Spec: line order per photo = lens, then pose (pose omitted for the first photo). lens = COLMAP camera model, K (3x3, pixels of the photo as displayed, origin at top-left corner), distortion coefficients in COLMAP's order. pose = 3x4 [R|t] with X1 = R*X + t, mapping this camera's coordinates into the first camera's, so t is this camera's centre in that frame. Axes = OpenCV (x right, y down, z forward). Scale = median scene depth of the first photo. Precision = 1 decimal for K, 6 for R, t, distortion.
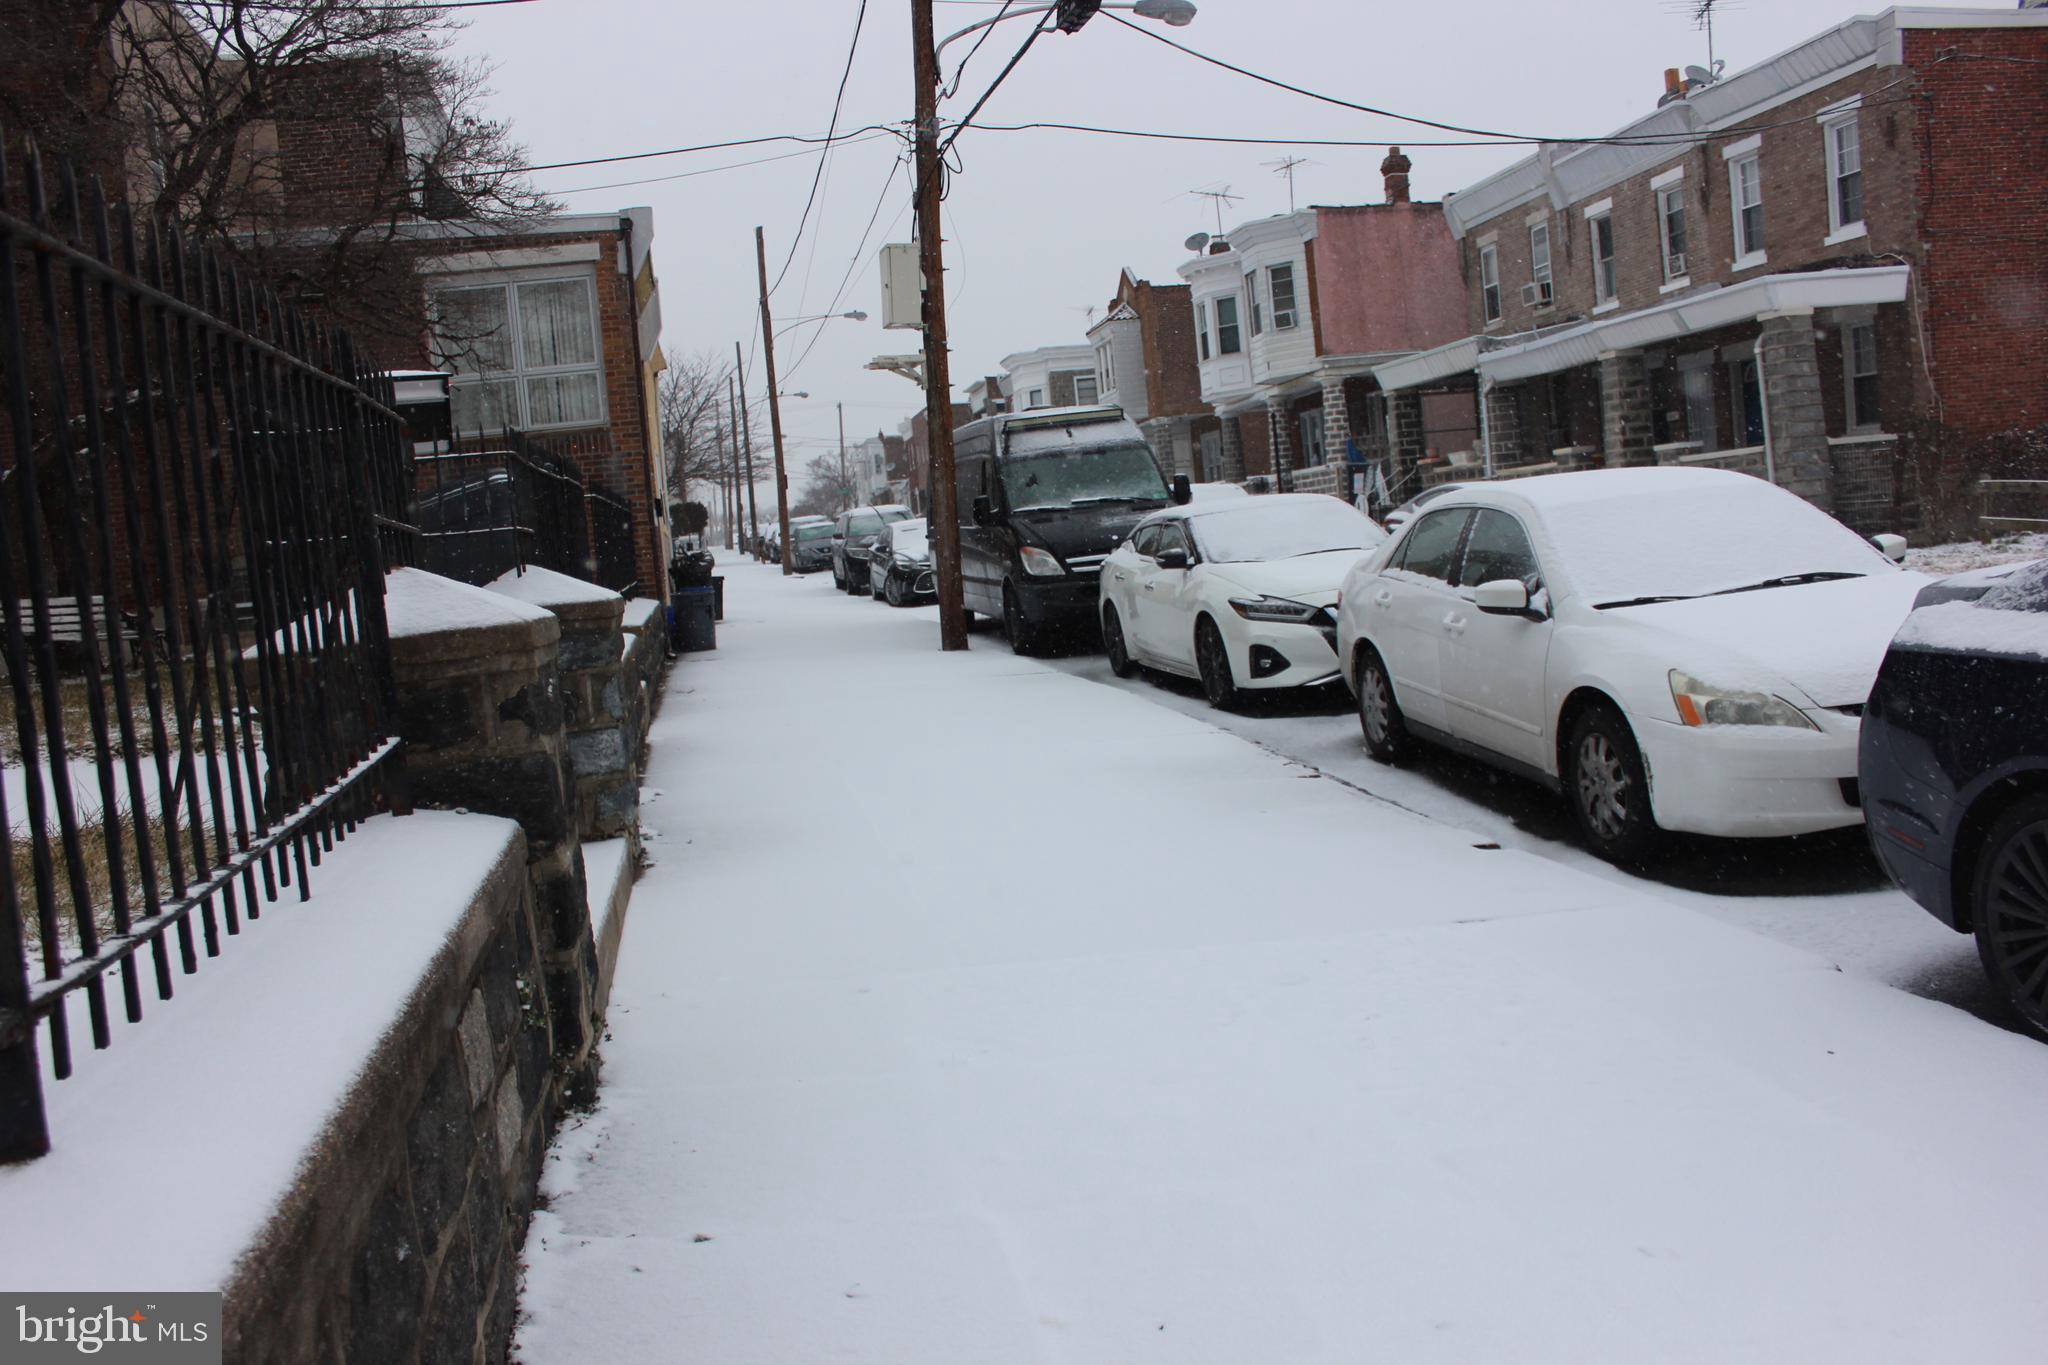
lens RADIAL K [[1696.0, 0, 1023.6], [0, 1696.0, 698.9], [0, 0, 1]] dist [-0.168224, 0.149342]
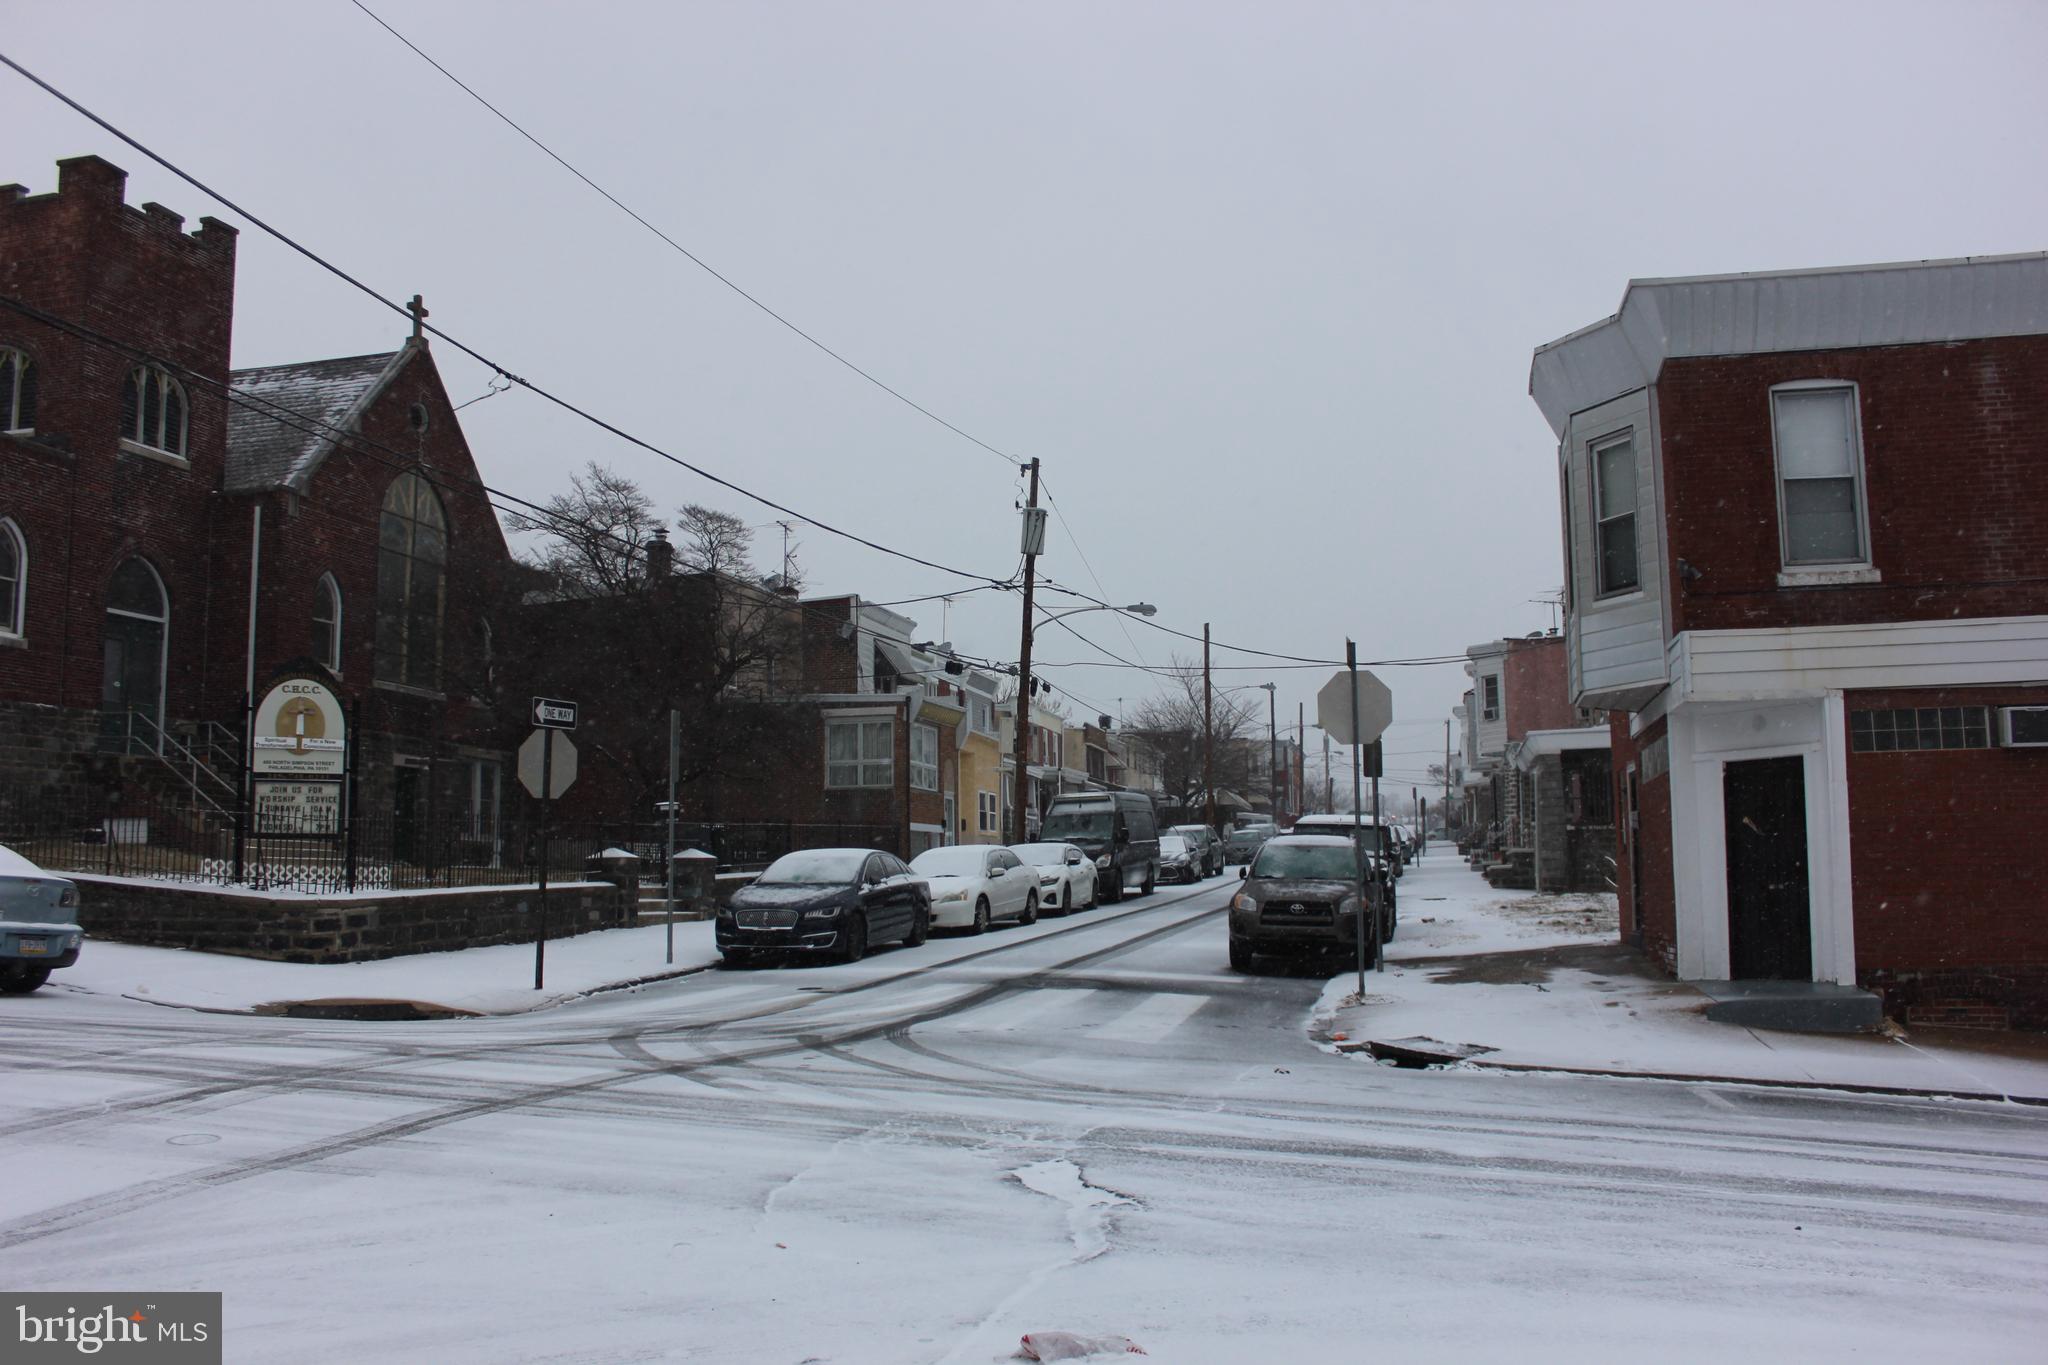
lens RADIAL K [[1696.0, 0, 1023.6], [0, 1696.0, 698.9], [0, 0, 1]] dist [-0.168224, 0.149342]
pose [[0.899359, 0.037818, -0.435573, 0.698137], [-0.110209, 0.983691, -0.142149, 0.017463], [0.423093, 0.175847, 0.888859, -0.754085]]
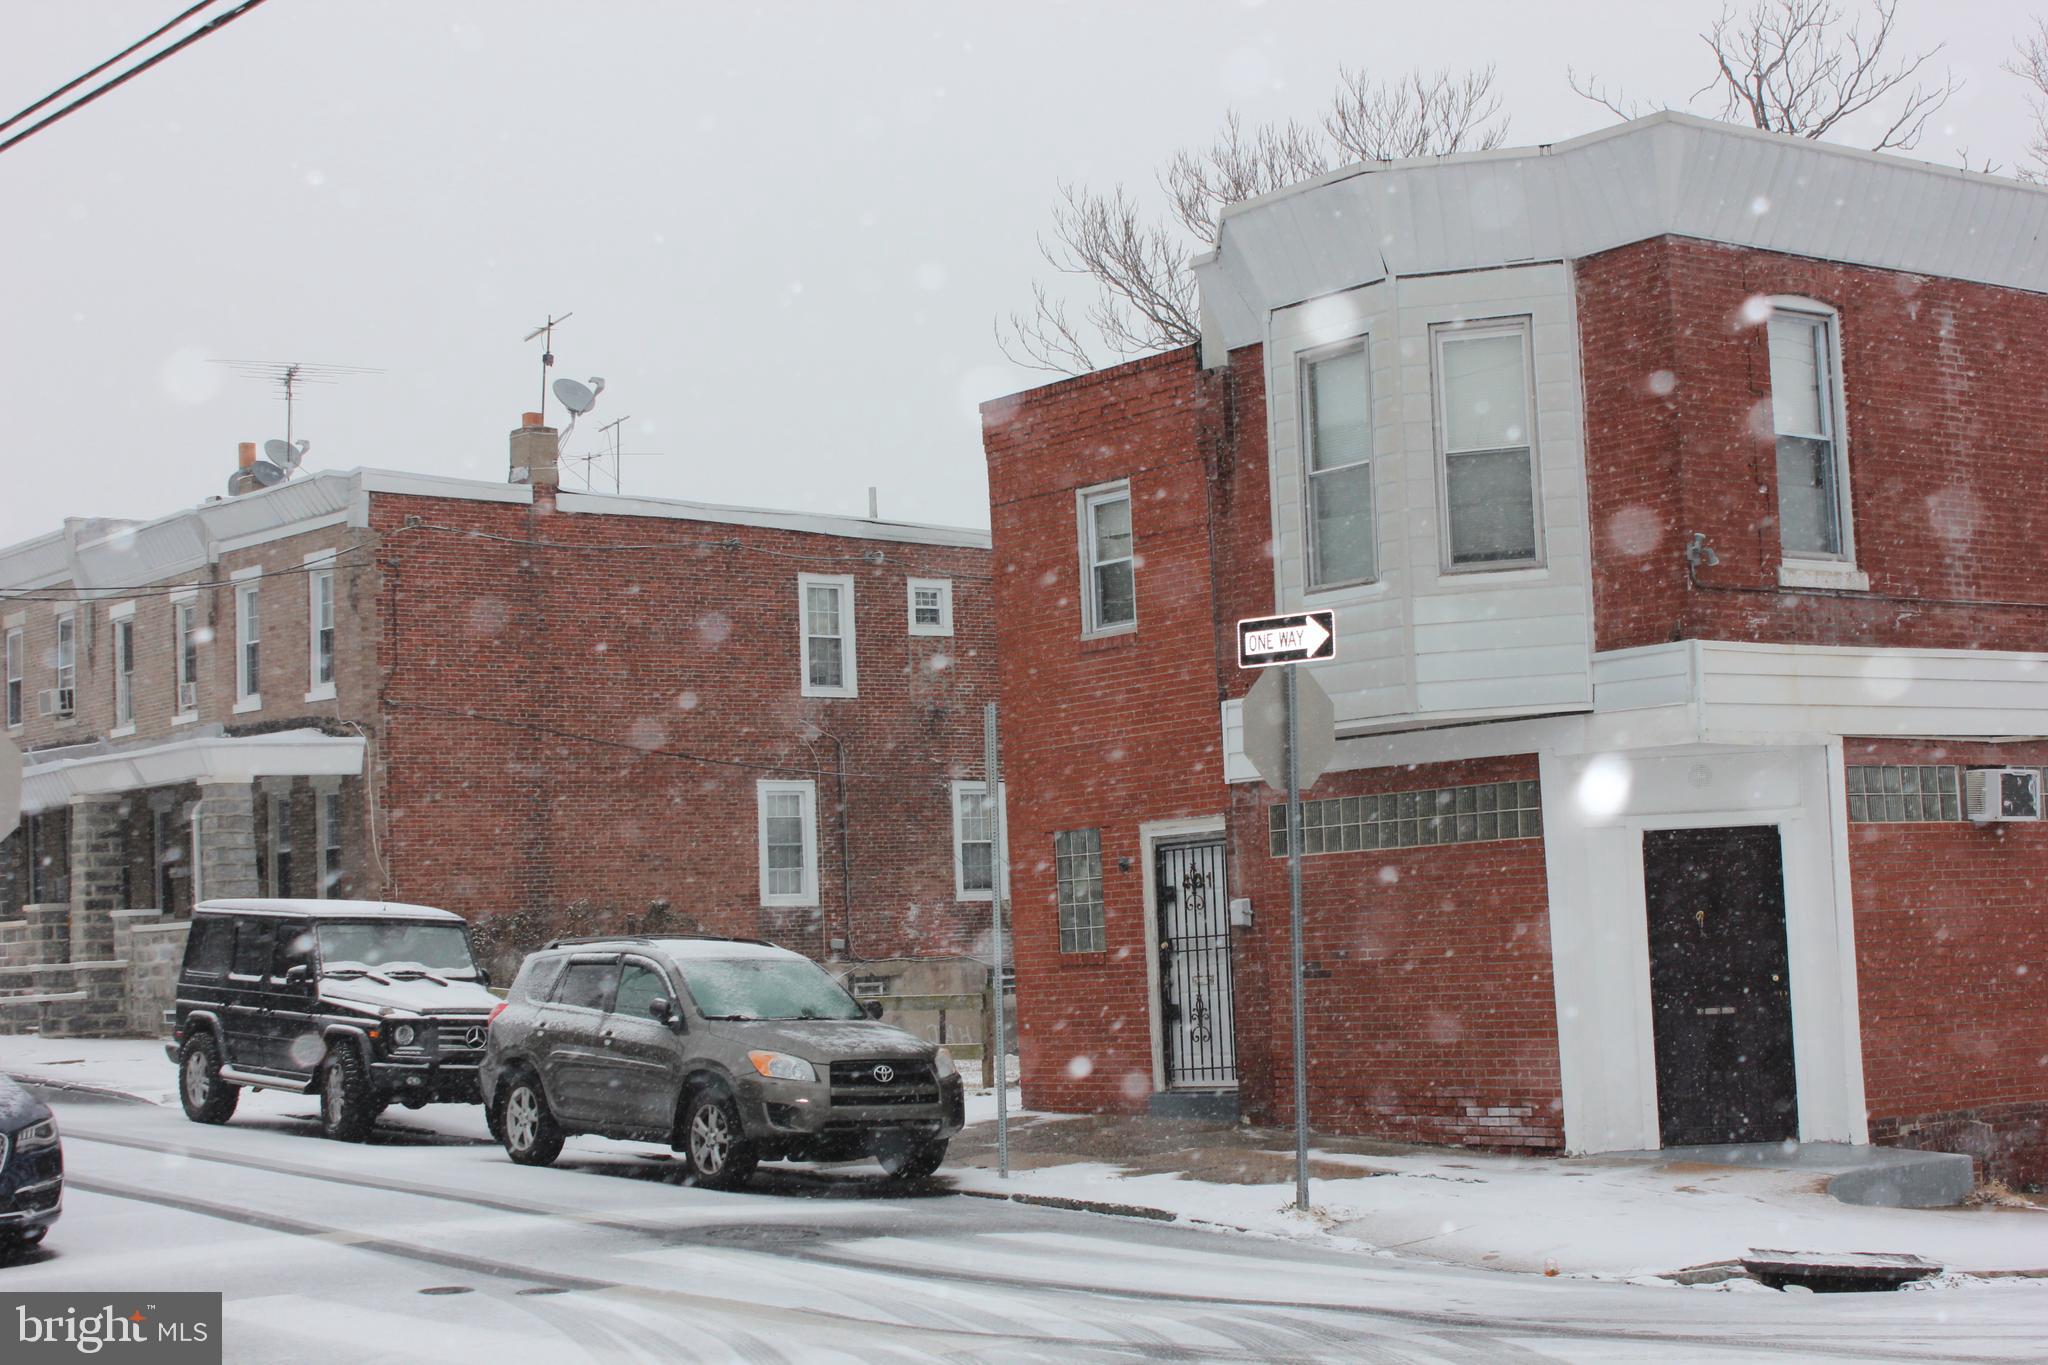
lens RADIAL K [[3215.0, 0, 1024.0], [0, 3215.0, 682.5], [0, 0, 1]] dist [0.024050, 0.060657]
pose [[0.895288, 0.095520, 0.435127, 0.070794], [-0.010468, 0.980983, -0.193809, 0.053299], [-0.445365, 0.168960, 0.879263, -0.749135]]
